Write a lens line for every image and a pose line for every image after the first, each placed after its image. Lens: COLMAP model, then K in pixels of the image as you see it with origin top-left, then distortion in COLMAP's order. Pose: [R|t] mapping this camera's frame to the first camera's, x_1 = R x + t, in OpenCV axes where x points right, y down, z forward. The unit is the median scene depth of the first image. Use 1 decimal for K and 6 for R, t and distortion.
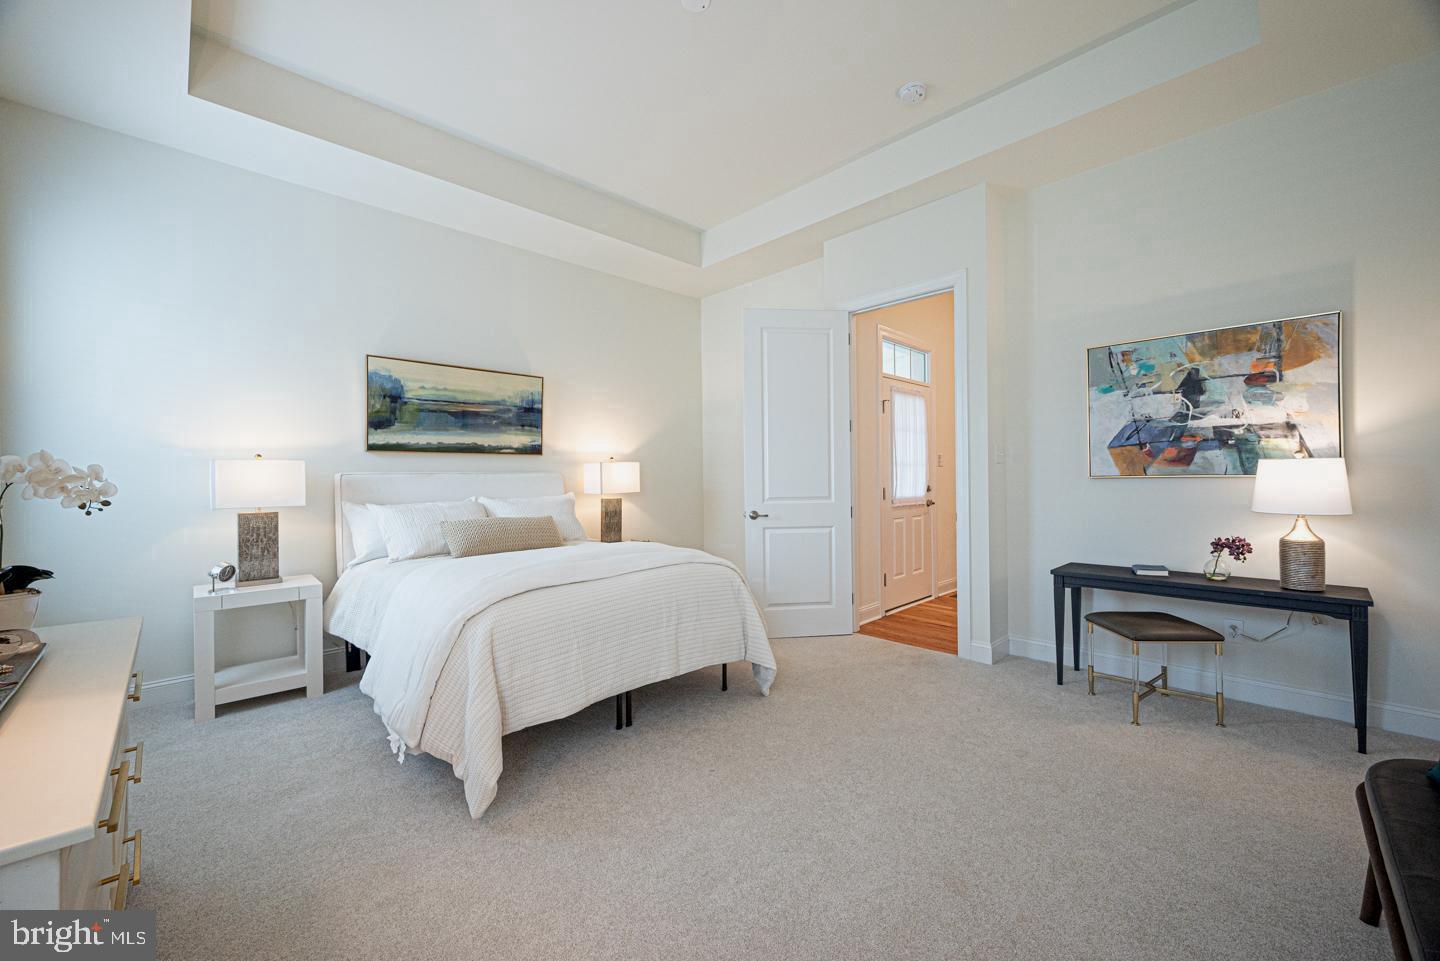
lens RADIAL K [[563.4, 0, 715.5], [0, 563.4, 480.3], [0, 0, 1]] dist [-0.016893, -0.000038]
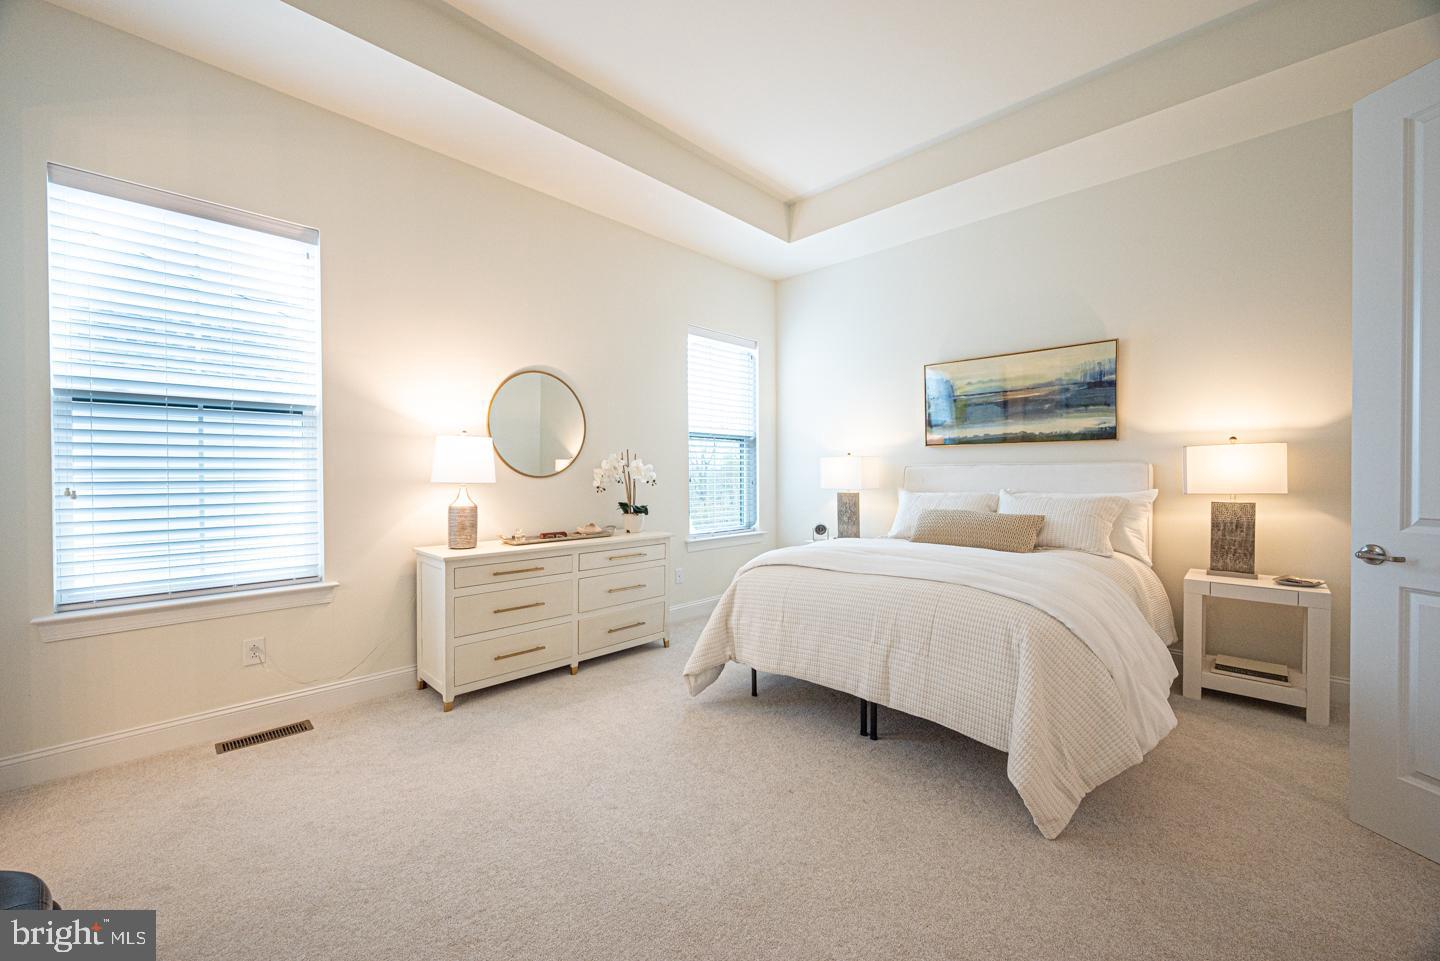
lens RADIAL K [[563.4, 0, 714.1], [0, 563.4, 474.9], [0, 0, 1]] dist [-0.016893, -0.000038]
pose [[0.005195, 0.015462, -0.999867, 0.488558], [0.001523, 0.999879, 0.015470, -0.009522], [0.999985, -0.001603, 0.005170, 0.467732]]
